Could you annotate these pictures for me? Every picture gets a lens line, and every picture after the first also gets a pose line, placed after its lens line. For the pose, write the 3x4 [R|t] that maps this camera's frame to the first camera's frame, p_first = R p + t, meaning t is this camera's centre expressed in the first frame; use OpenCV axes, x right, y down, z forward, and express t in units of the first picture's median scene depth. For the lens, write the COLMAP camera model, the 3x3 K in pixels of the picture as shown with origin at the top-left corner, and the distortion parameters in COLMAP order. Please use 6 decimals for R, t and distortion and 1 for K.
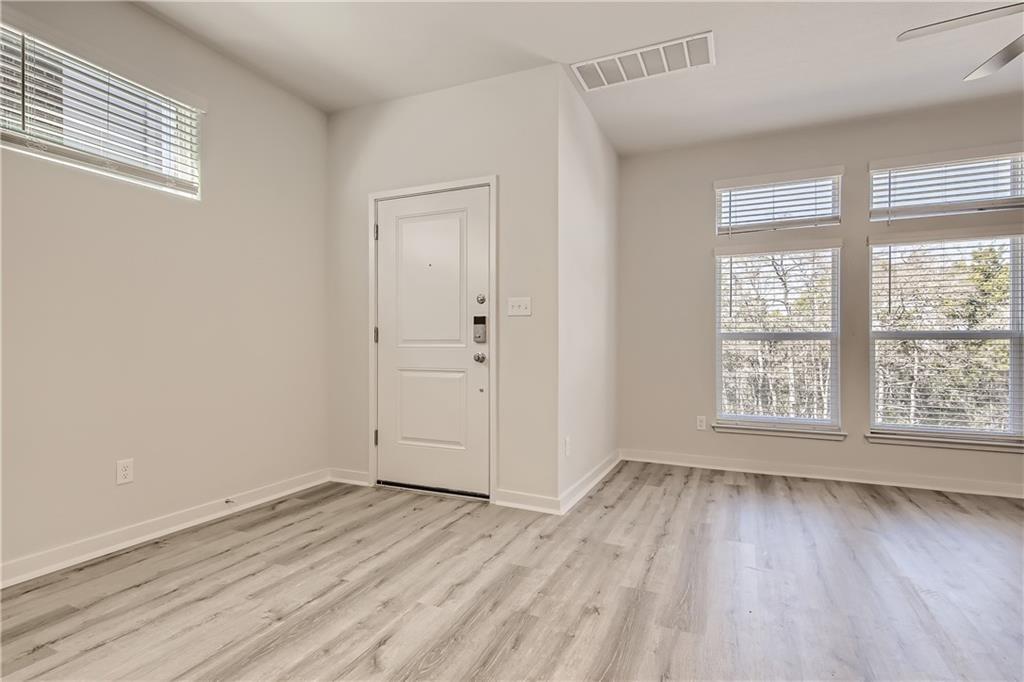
lens RADIAL K [[500.5, 0, 507.6], [0, 500.5, 344.7], [0, 0, 1]] dist [0.007012, -0.003914]
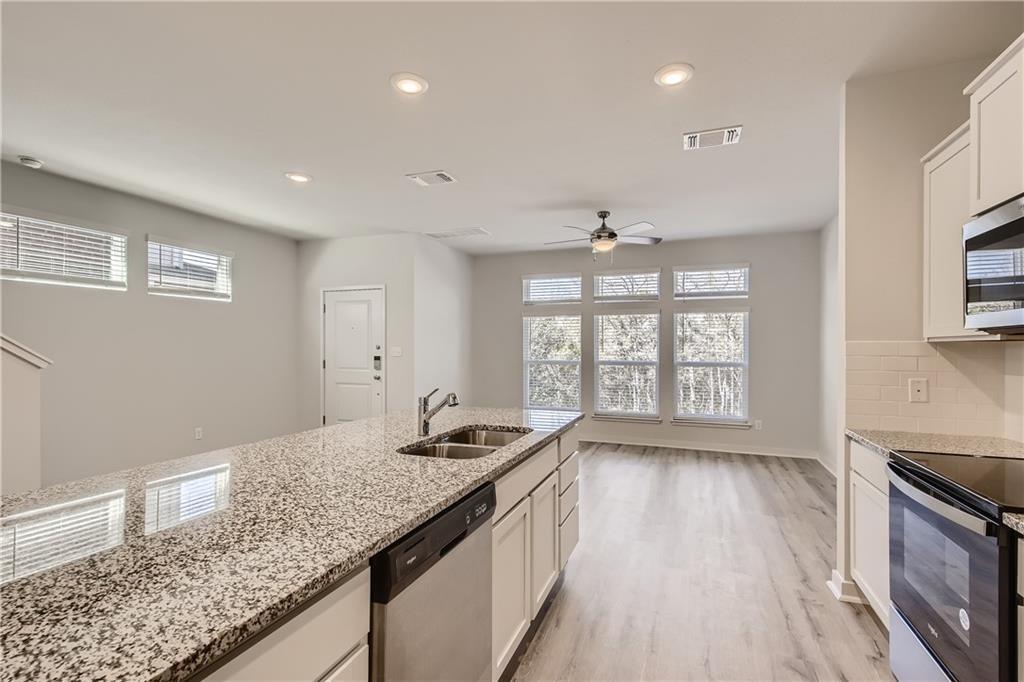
lens RADIAL K [[472.8, 0, 510.2], [0, 472.8, 345.8], [0, 0, 1]] dist [0.002015, 0.000638]
pose [[0.997832, 0.001655, 0.065789, 0.327641], [-0.001395, 0.999991, -0.003996, -0.086818], [-0.065795, 0.003895, 0.997826, -0.837603]]
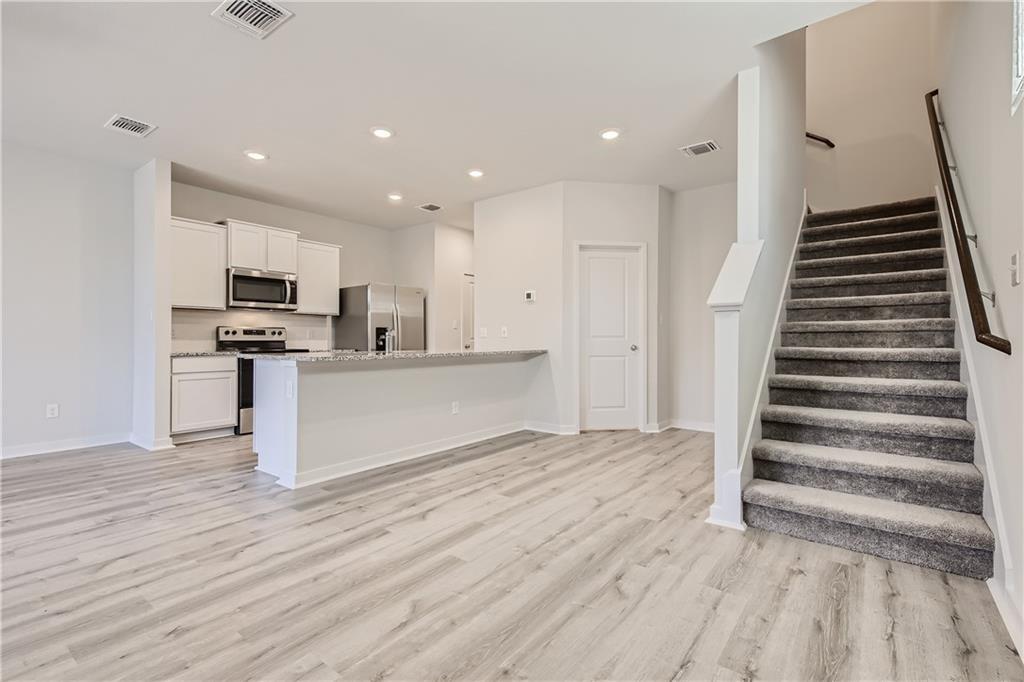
lens RADIAL K [[472.8, 0, 516.5], [0, 472.8, 335.9], [0, 0, 1]] dist [0.002015, 0.000638]
pose [[-0.975170, -0.002816, 0.221438, -0.353403], [-0.002599, 0.999996, 0.001270, -0.006744], [-0.221440, 0.000663, -0.975174, 0.965764]]
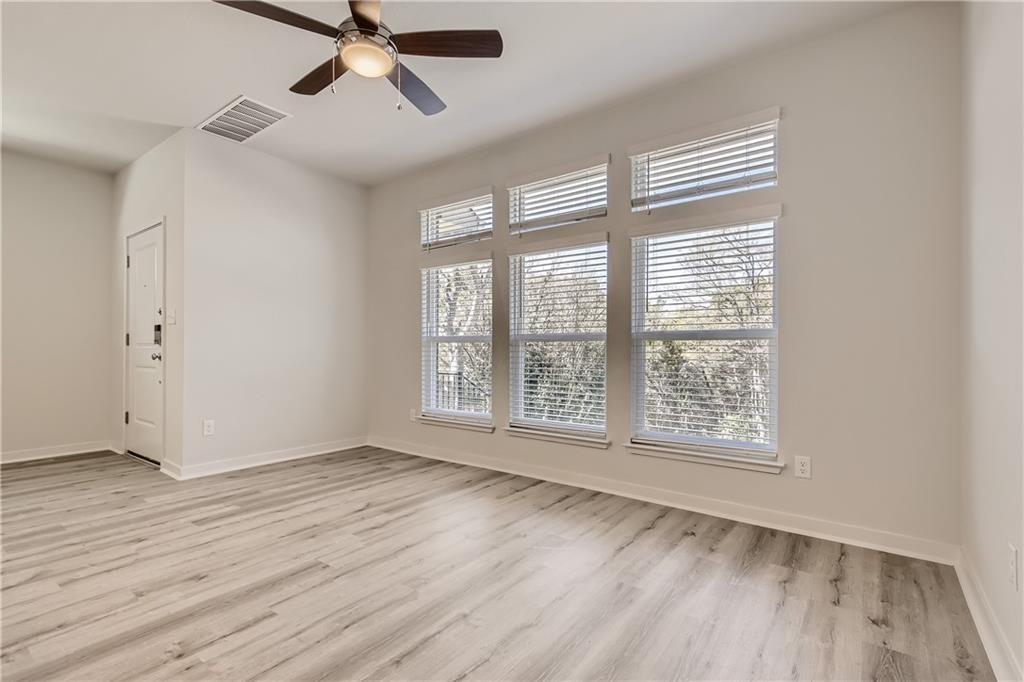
lens RADIAL K [[472.8, 0, 514.1], [0, 472.8, 338.7], [0, 0, 1]] dist [0.002015, 0.000638]
pose [[0.977887, -0.003732, -0.209101, 1.067962], [0.000705, 0.999894, -0.014551, -0.001153], [0.209133, 0.014082, 0.977786, -0.007280]]
